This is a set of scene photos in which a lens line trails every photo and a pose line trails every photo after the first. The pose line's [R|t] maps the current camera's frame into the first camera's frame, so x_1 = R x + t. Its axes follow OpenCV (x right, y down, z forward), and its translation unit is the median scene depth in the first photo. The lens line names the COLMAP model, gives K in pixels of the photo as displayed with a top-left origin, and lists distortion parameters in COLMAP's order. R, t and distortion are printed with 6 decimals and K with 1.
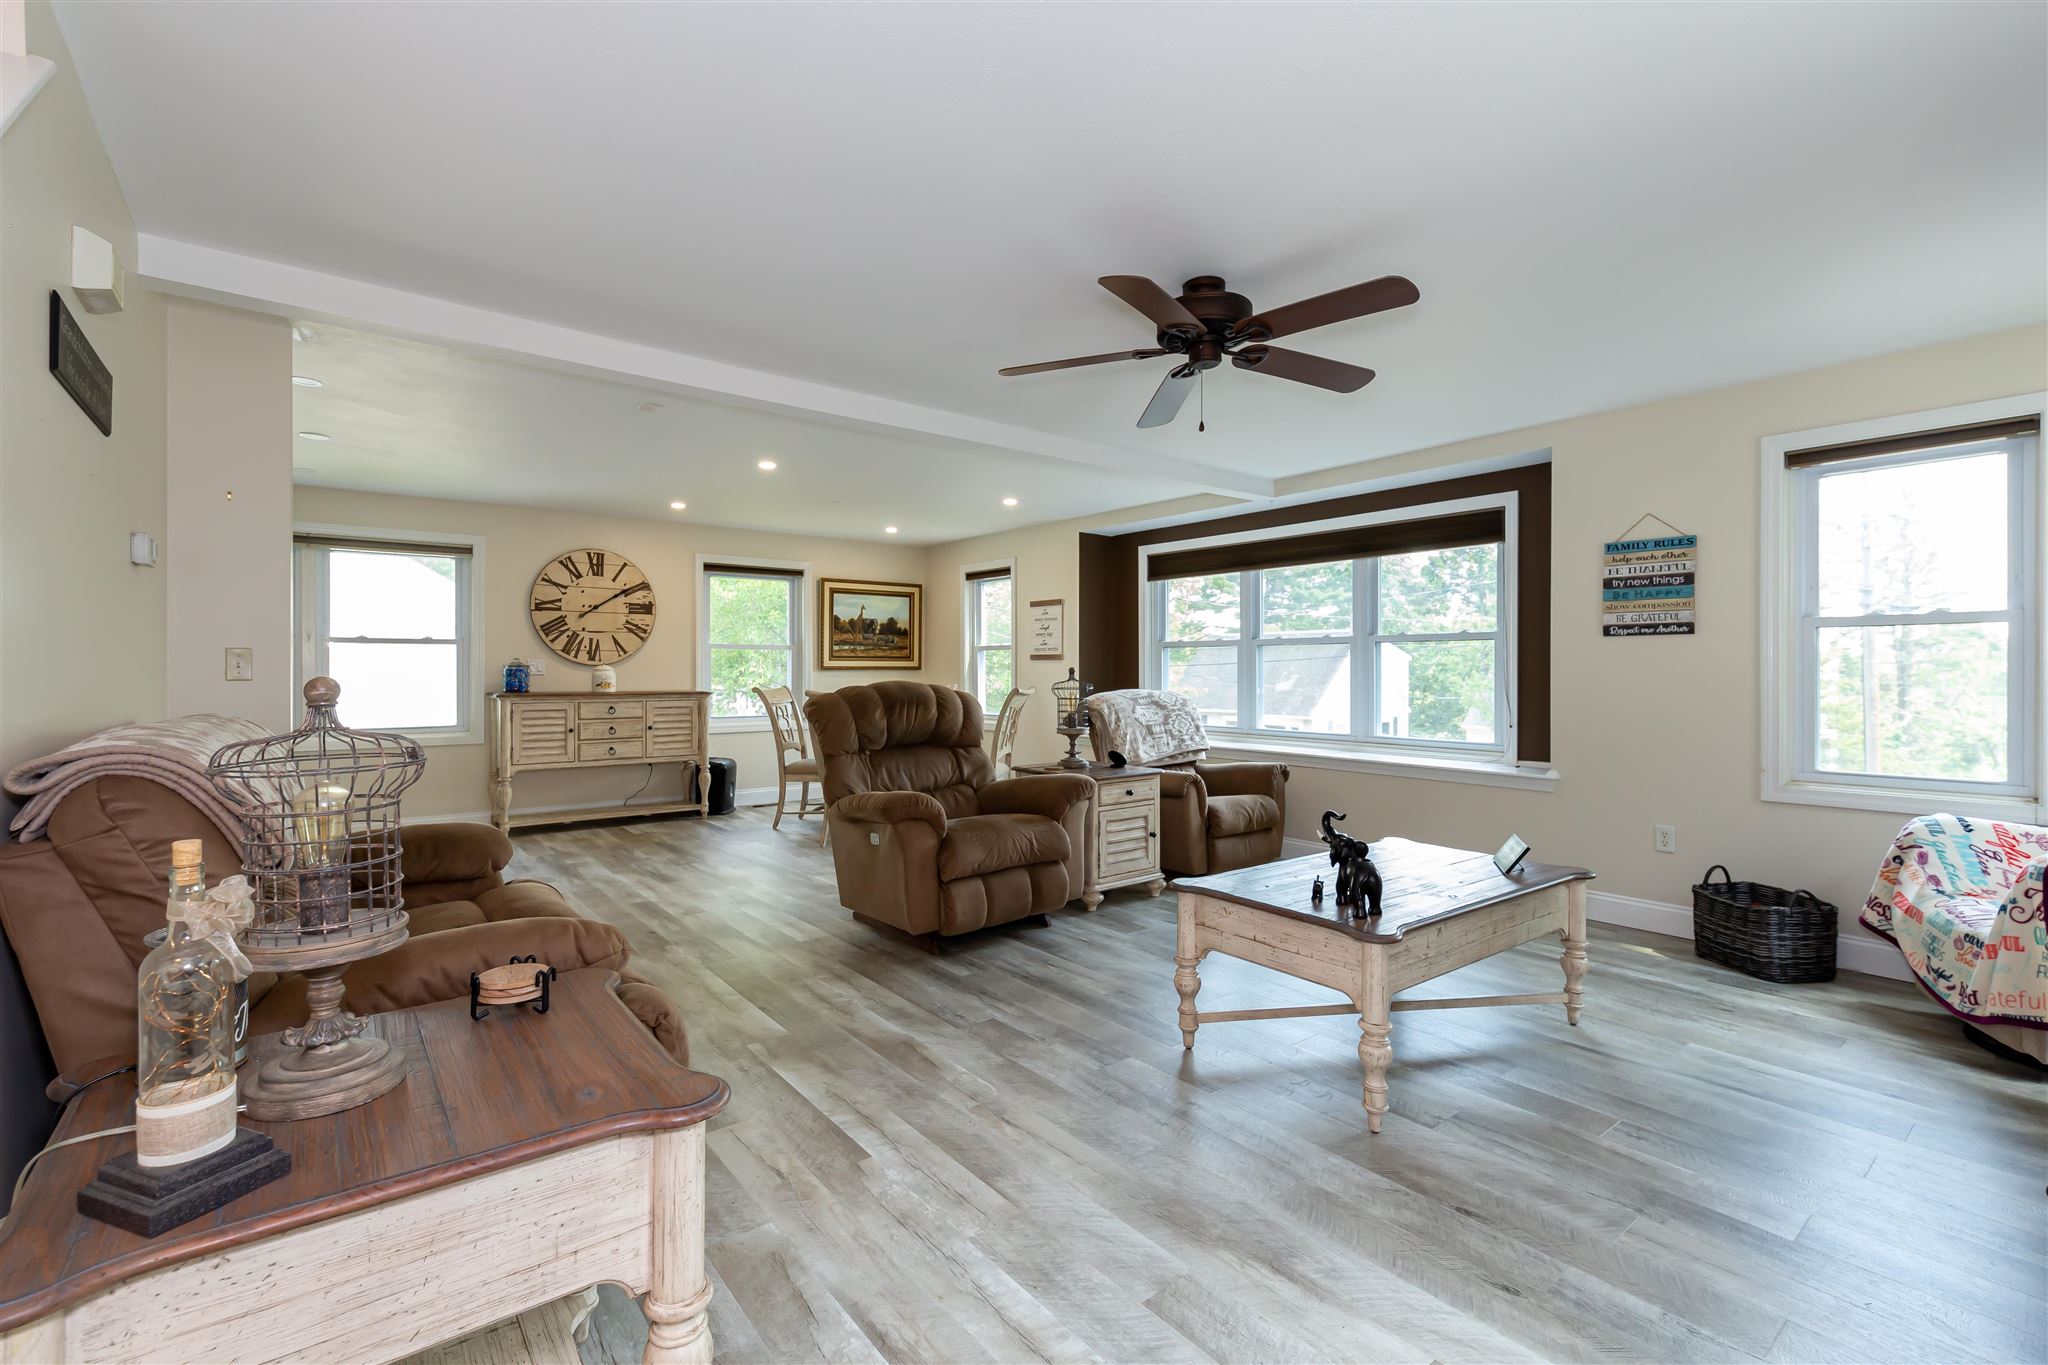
lens RADIAL K [[890.8, 0, 1021.7], [0, 890.8, 677.3], [0, 0, 1]] dist [0.012388, -0.002646]
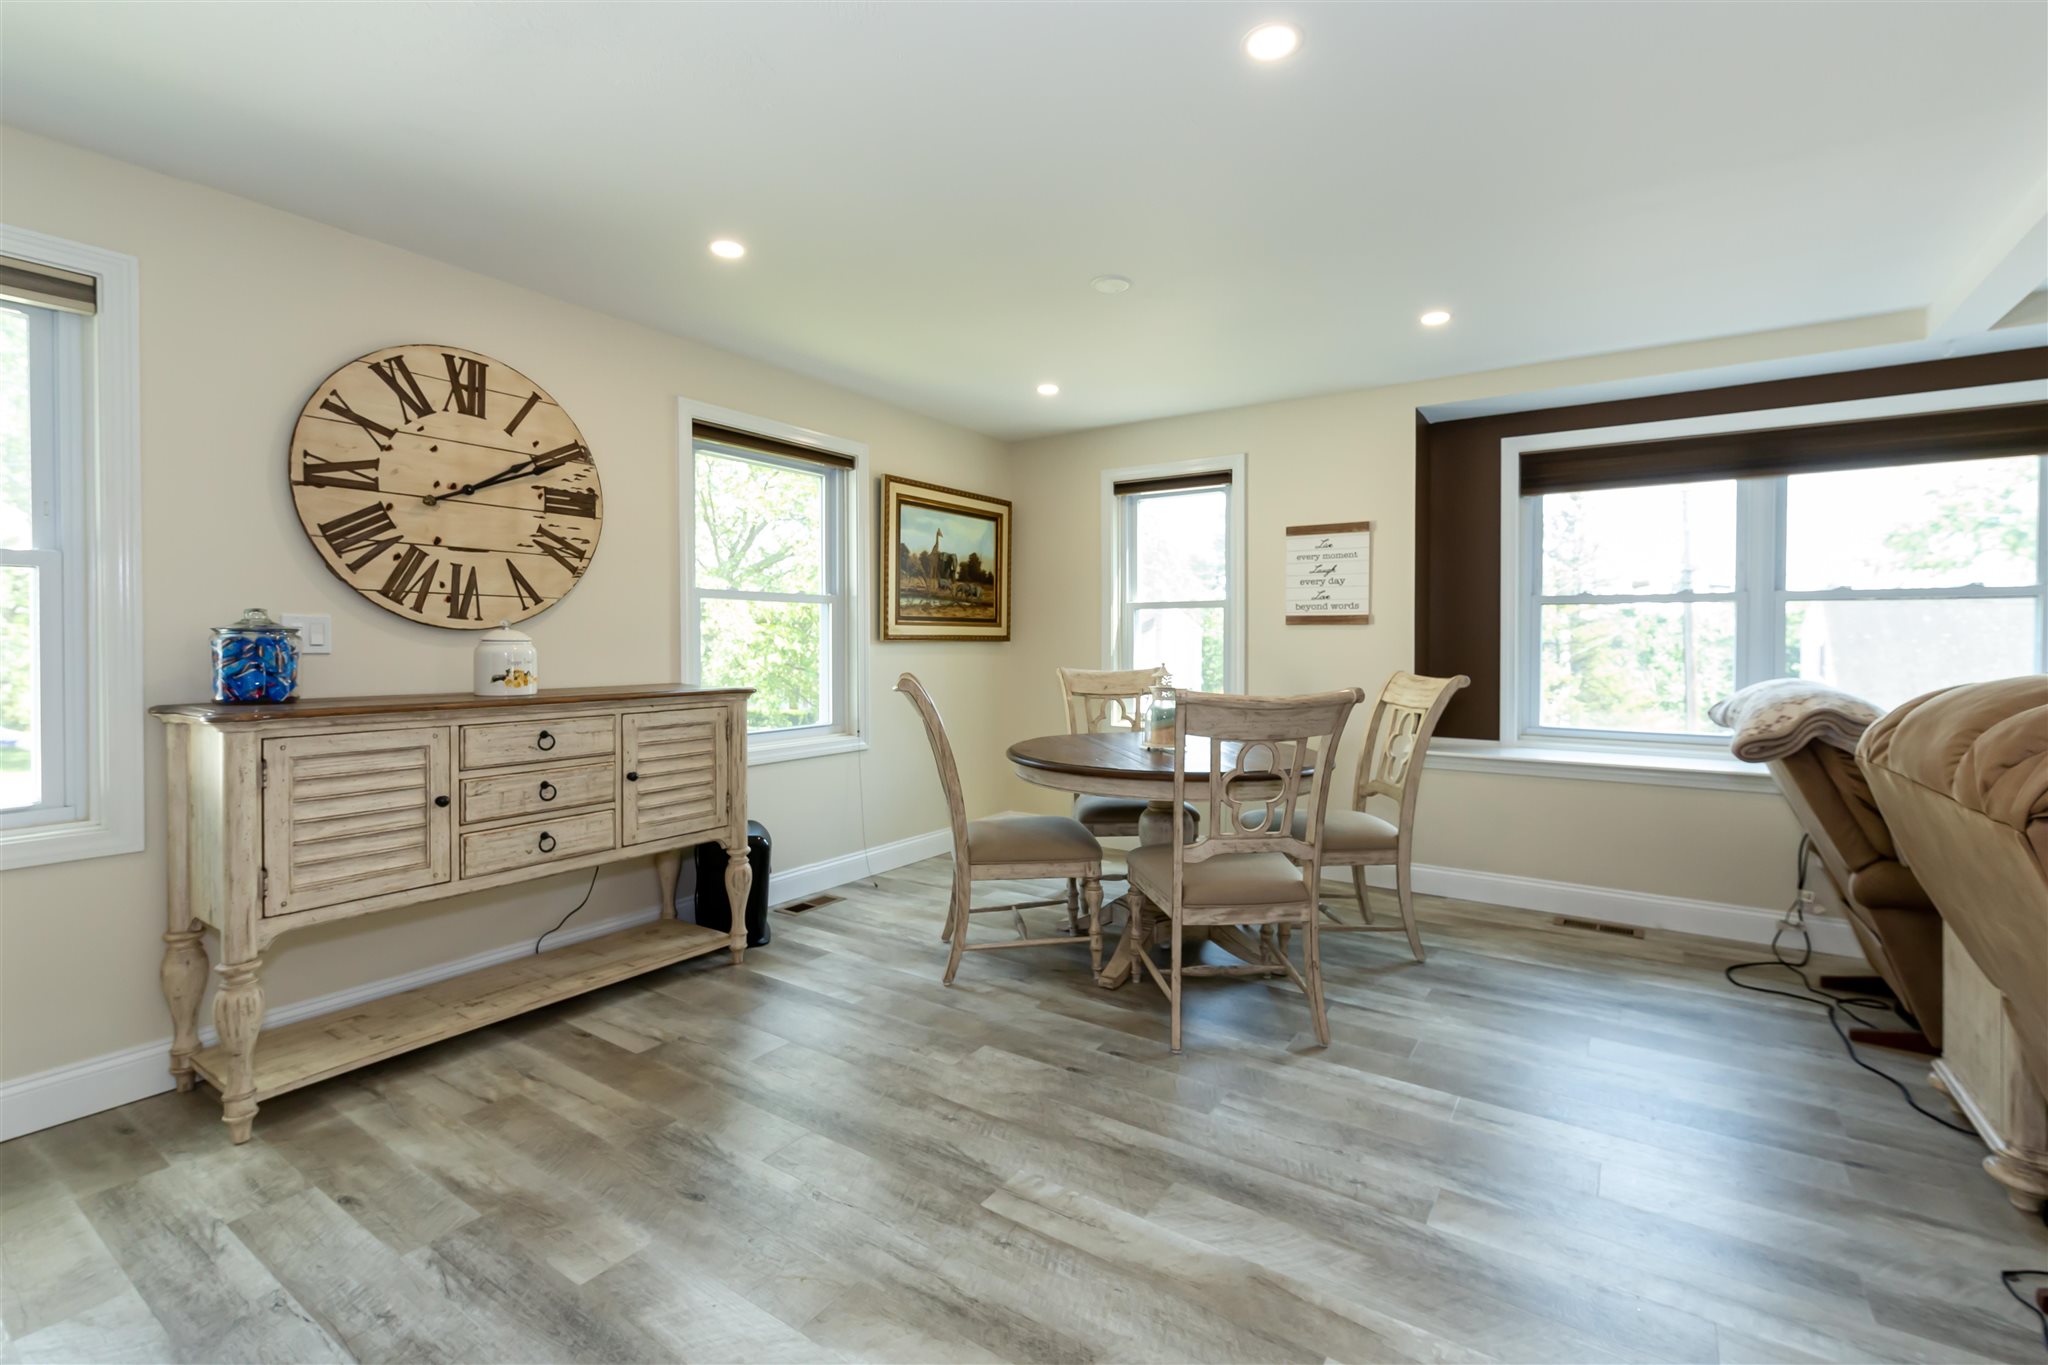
lens RADIAL K [[890.8, 0, 1057.5], [0, 890.8, 659.1], [0, 0, 1]] dist [0.012388, -0.002646]
pose [[0.951028, -0.004498, 0.309073, -0.336164], [0.000488, 0.999915, 0.013052, -0.004870], [-0.309106, -0.012262, 0.950949, 0.504137]]
